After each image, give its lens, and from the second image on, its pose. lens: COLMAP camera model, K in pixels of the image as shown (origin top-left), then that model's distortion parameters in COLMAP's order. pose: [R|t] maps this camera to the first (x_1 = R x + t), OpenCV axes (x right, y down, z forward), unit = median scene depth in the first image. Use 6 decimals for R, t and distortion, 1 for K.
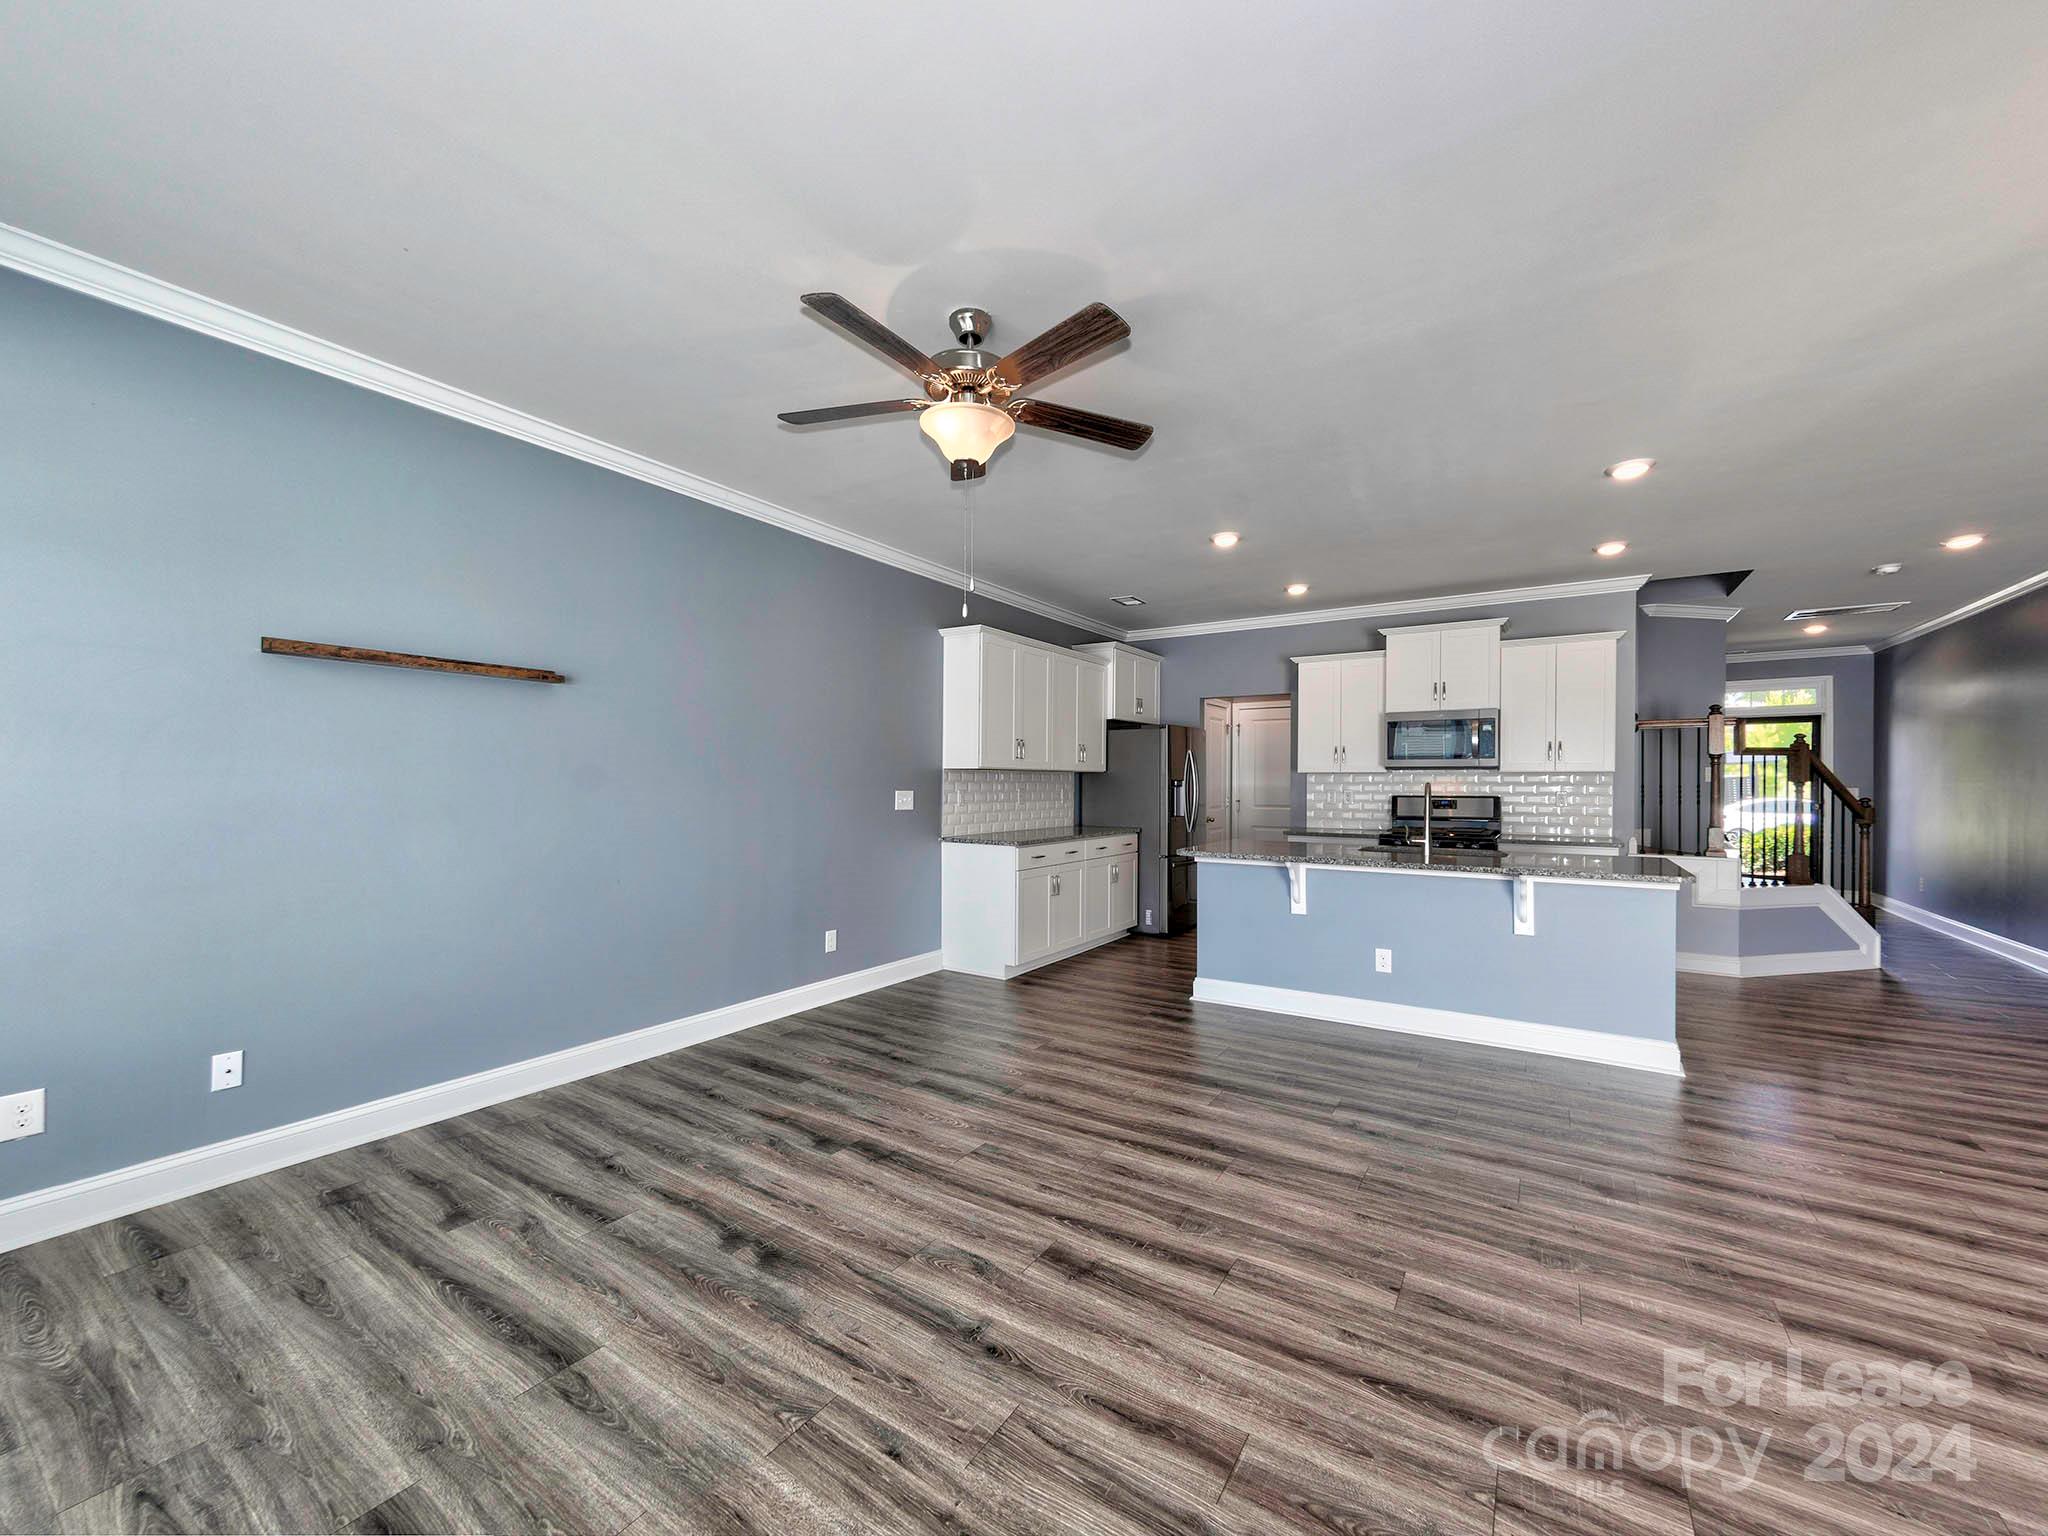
lens RADIAL K [[801.9, 0, 1031.9], [0, 801.9, 779.4], [0, 0, 1]] dist [0.001049, -0.000442]
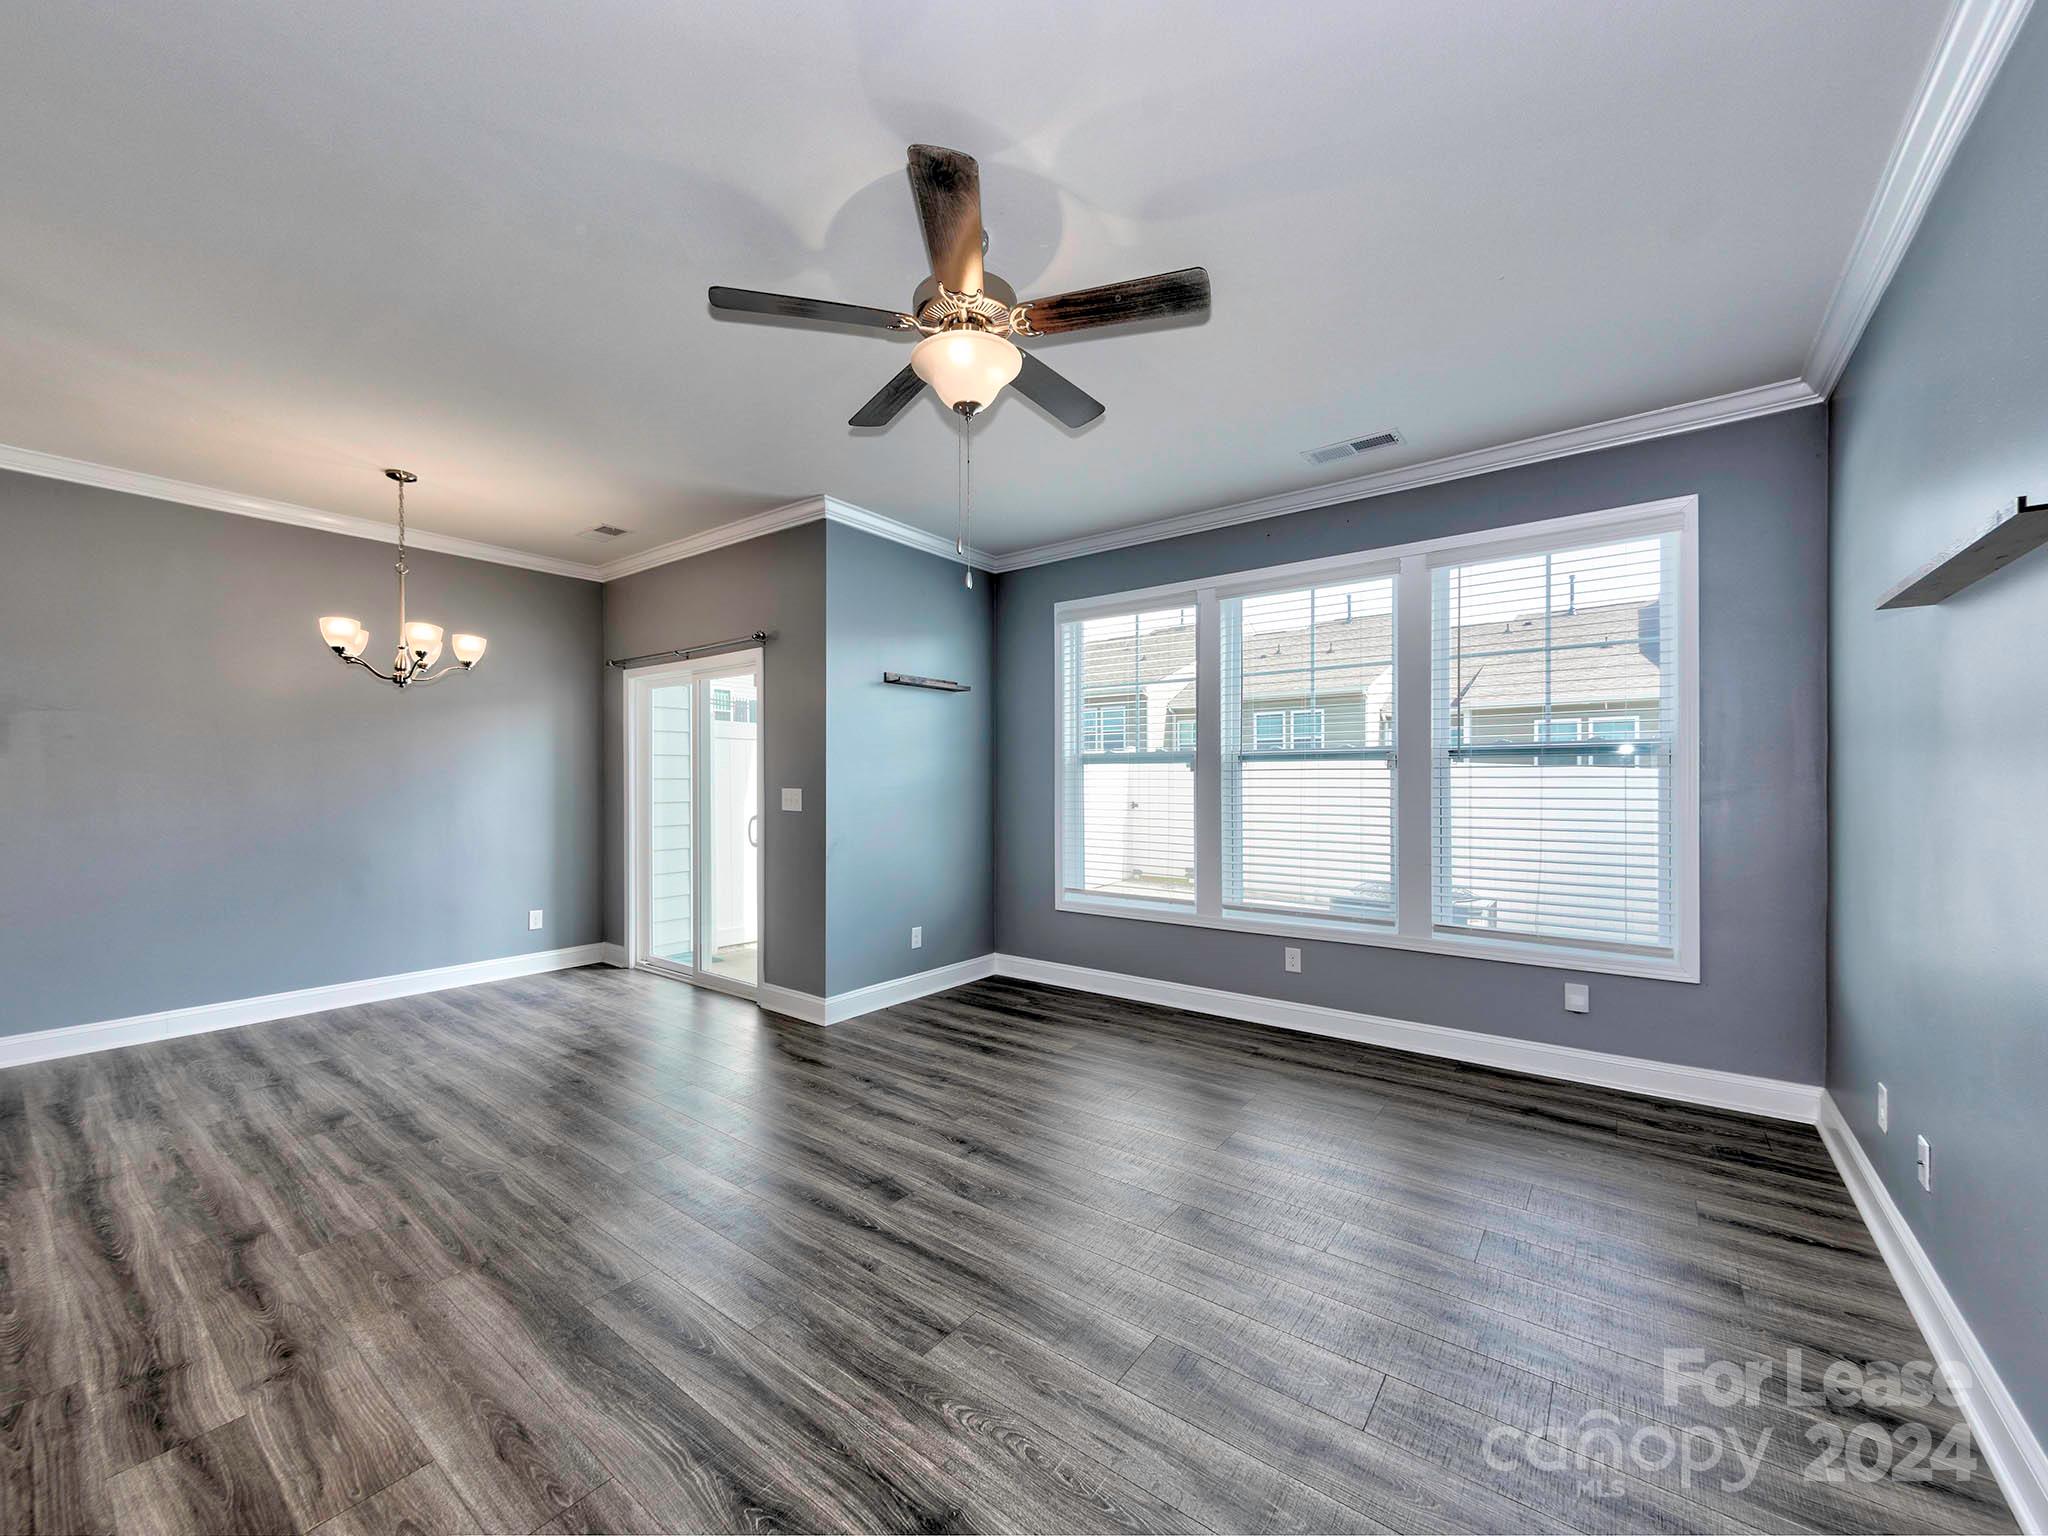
lens RADIAL K [[801.9, 0, 1030.8], [0, 801.9, 779.6], [0, 0, 1]] dist [0.001049, -0.000442]
pose [[-0.997583, -0.004263, 0.069353, -0.192029], [-0.004650, 0.999975, -0.005414, 0.007231], [-0.069328, -0.005723, -0.997577, 1.701293]]
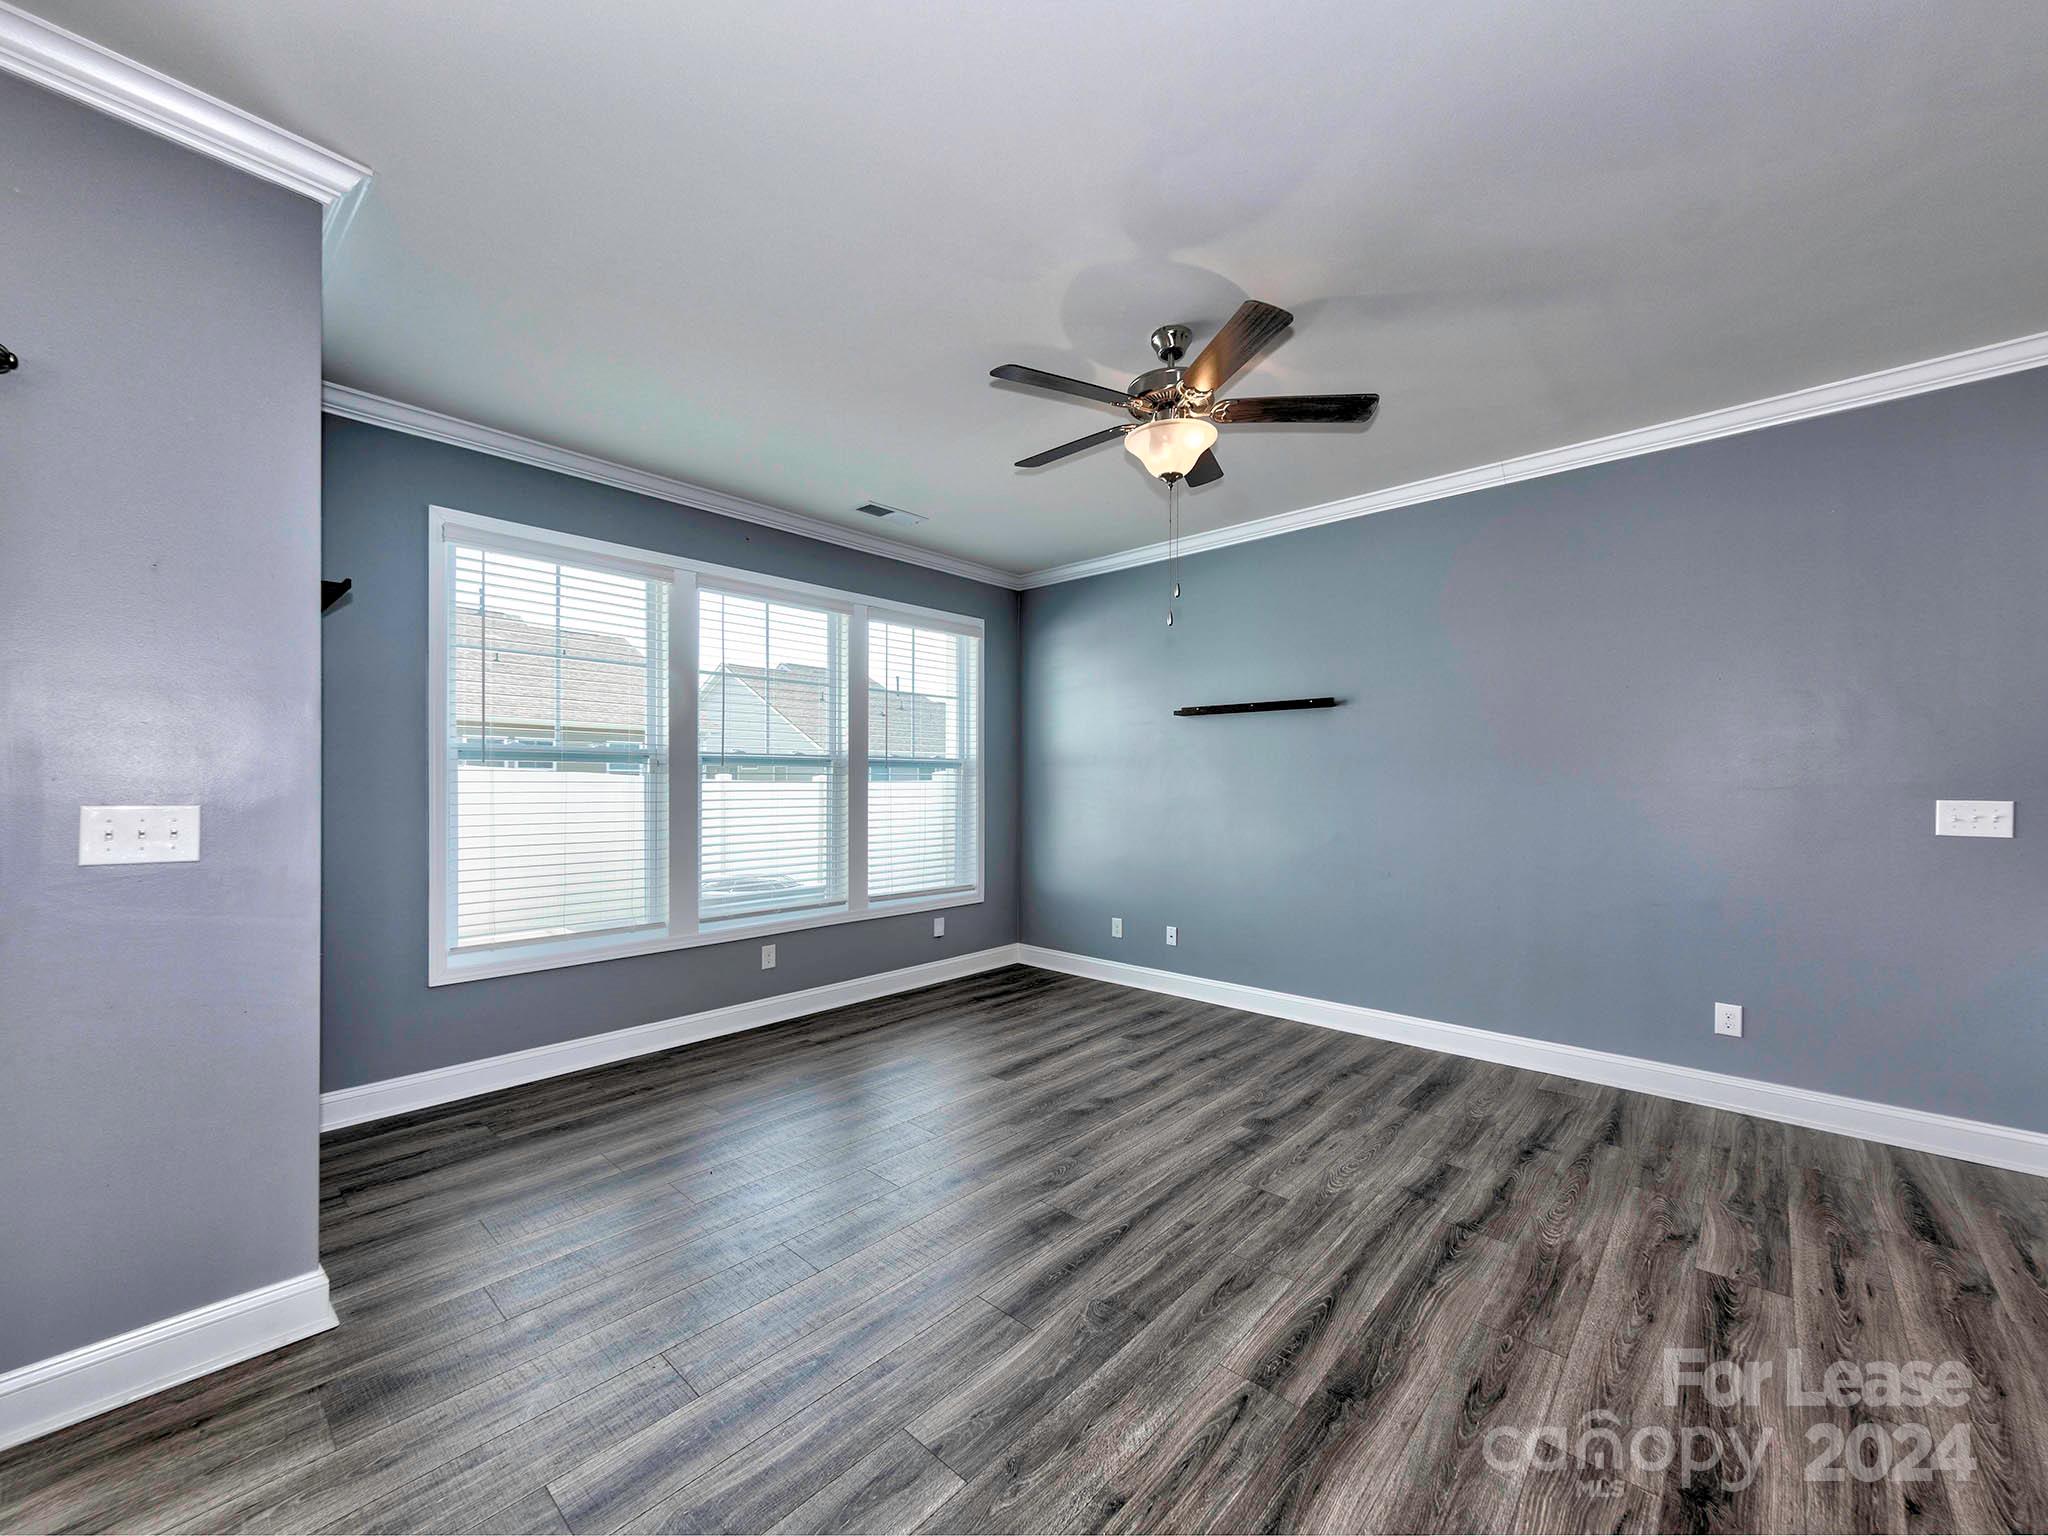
lens RADIAL K [[801.9, 0, 1018.3], [0, 801.9, 780.6], [0, 0, 1]] dist [0.001049, -0.000442]
pose [[-0.171765, -0.008962, -0.985097, 0.893467], [0.003529, 0.999947, -0.009712, 0.007658], [0.985132, -0.005145, -0.171724, 0.905706]]
